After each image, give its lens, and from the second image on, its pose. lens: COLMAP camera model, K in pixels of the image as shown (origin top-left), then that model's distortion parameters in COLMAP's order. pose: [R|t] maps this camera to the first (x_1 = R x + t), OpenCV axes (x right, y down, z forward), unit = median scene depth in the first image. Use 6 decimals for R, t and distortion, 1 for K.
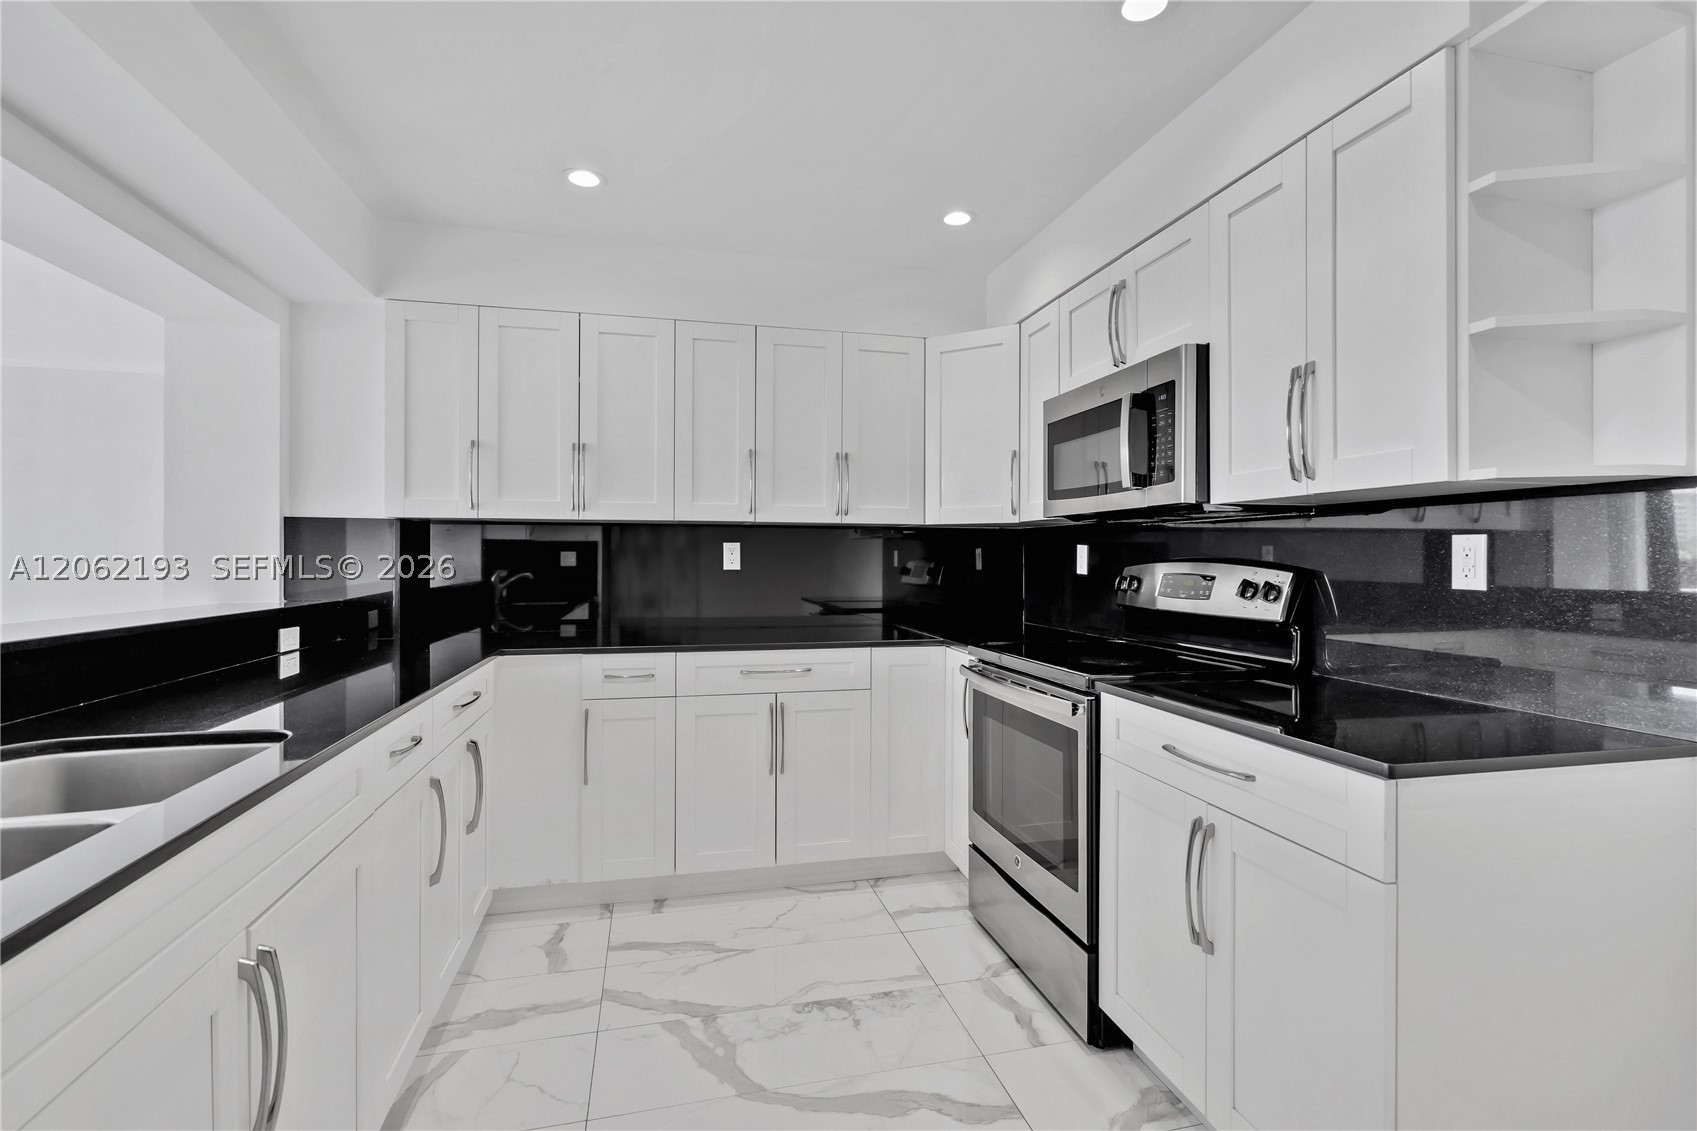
lens RADIAL K [[781.2, 0, 855.1], [0, 781.2, 561.2], [0, 0, 1]] dist [0.000280, 0.000747]
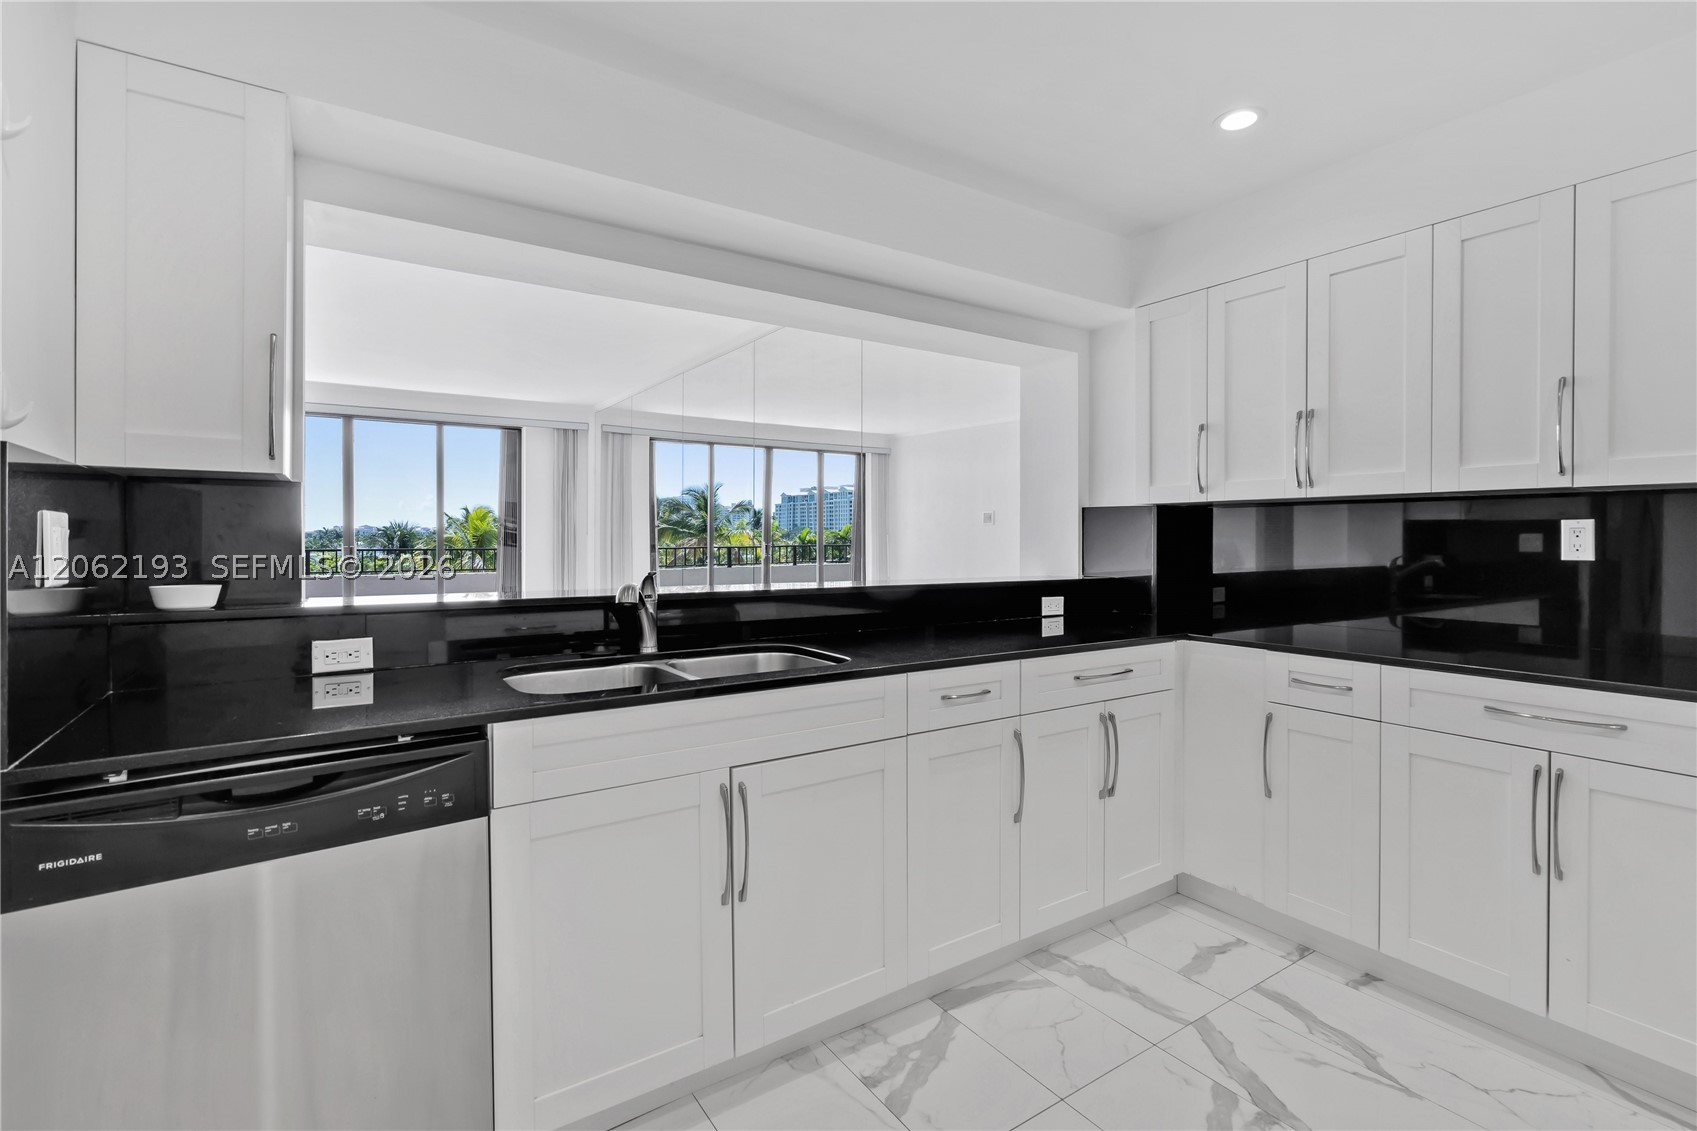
lens RADIAL K [[781.2, 0, 858.5], [0, 781.2, 546.7], [0, 0, 1]] dist [0.000280, 0.000747]
pose [[0.354623, 0.009699, -0.934959, 0.316819], [-0.005392, 0.999951, 0.008328, -0.003680], [0.934994, 0.002088, 0.354658, 0.249597]]
